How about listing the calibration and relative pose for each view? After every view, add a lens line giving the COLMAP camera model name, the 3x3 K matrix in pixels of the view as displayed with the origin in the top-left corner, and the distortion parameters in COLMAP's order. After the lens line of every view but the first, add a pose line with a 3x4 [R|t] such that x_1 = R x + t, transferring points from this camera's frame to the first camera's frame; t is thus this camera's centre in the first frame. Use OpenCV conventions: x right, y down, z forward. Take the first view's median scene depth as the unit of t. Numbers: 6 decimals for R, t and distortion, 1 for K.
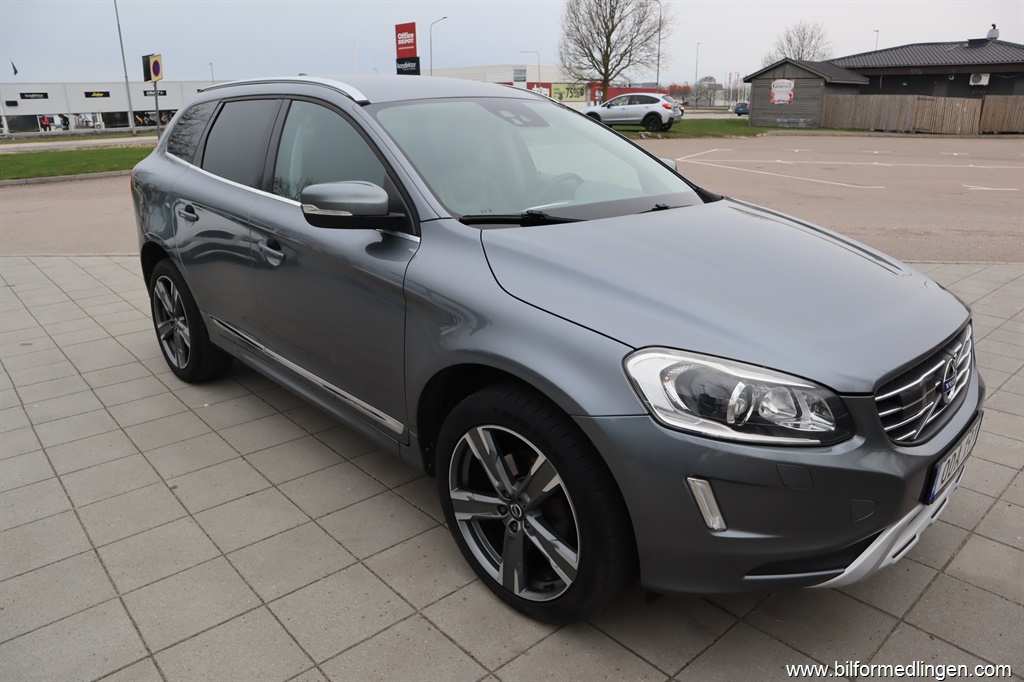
lens RADIAL K [[709.3, 0, 512.0], [0, 709.3, 341.0], [0, 0, 1]] dist [-0.128331, 0.079157]
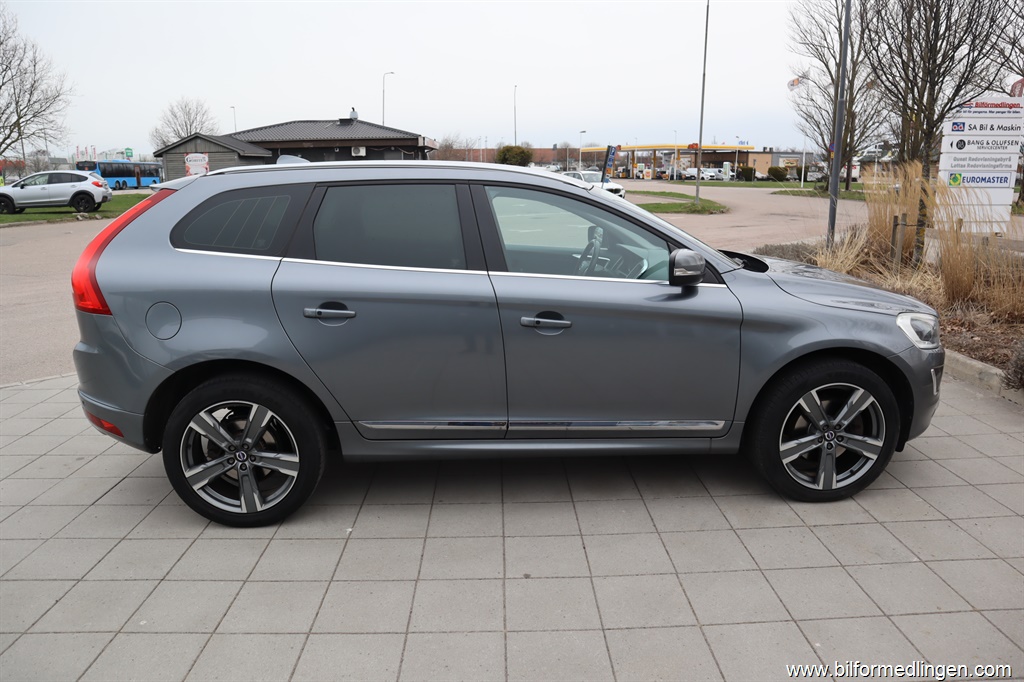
lens RADIAL K [[709.3, 0, 512.0], [0, 709.3, 341.0], [0, 0, 1]] dist [-0.128331, 0.079157]
pose [[0.650174, -0.172648, 0.739910, -0.119400], [0.242842, 0.969980, 0.012942, -0.012710], [-0.719932, 0.171267, 0.672582, 0.029976]]
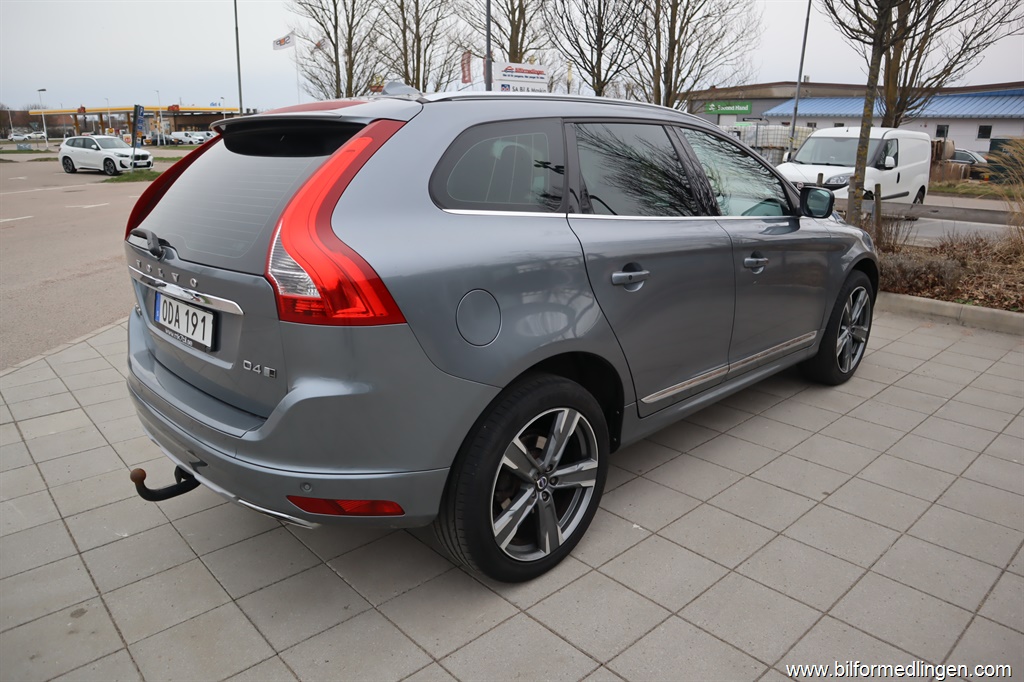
lens RADIAL K [[709.3, 0, 512.0], [0, 709.3, 341.0], [0, 0, 1]] dist [-0.128331, 0.079157]
pose [[-0.007296, -0.275202, 0.961359, -0.145063], [0.315948, 0.911502, 0.263328, -0.042799], [-0.948748, 0.305661, 0.080299, 0.130125]]
